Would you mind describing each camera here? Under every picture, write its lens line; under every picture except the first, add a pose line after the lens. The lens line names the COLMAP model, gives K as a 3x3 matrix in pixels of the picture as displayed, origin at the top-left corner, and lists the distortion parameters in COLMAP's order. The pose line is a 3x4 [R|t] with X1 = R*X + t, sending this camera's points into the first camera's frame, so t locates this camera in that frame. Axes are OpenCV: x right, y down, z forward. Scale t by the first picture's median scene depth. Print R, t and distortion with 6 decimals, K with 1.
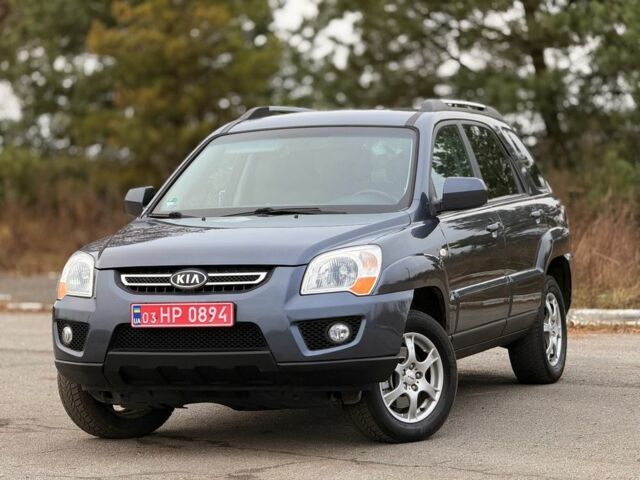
lens RADIAL K [[2248.4, 0, 320.0], [0, 2248.4, 240.0], [0, 0, 1]] dist [0.207383, -0.073665]
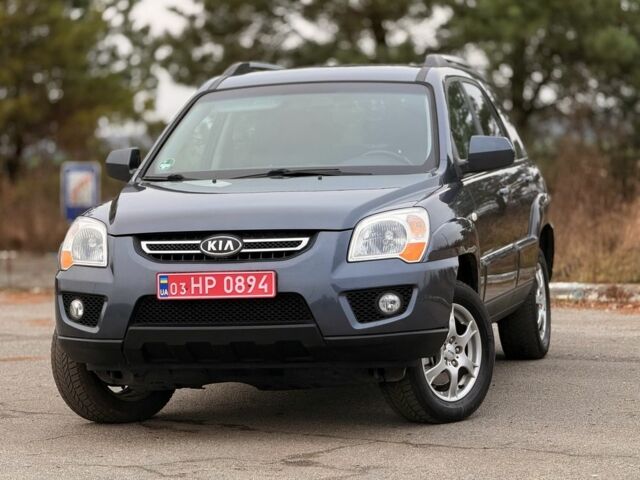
lens RADIAL K [[2248.4, 0, 320.0], [0, 2248.4, 240.0], [0, 0, 1]] dist [0.207383, -0.073665]
pose [[0.993523, -0.005180, 0.113513, -0.120731], [0.004418, 0.999966, 0.006966, 0.008892], [-0.113545, -0.006419, 0.993512, 0.095626]]
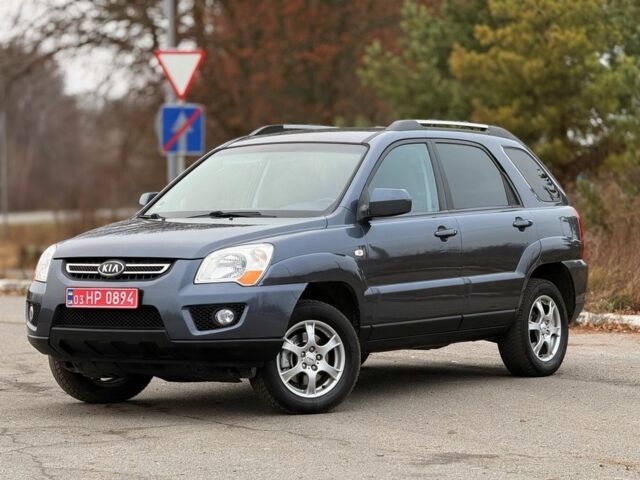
lens RADIAL K [[2248.4, 0, 320.0], [0, 2248.4, 240.0], [0, 0, 1]] dist [0.207383, -0.073665]
pose [[0.968423, 0.022852, -0.248263, 0.342867], [-0.024754, 0.999683, -0.004543, 0.005020], [0.248081, 0.010545, 0.968682, -0.129428]]
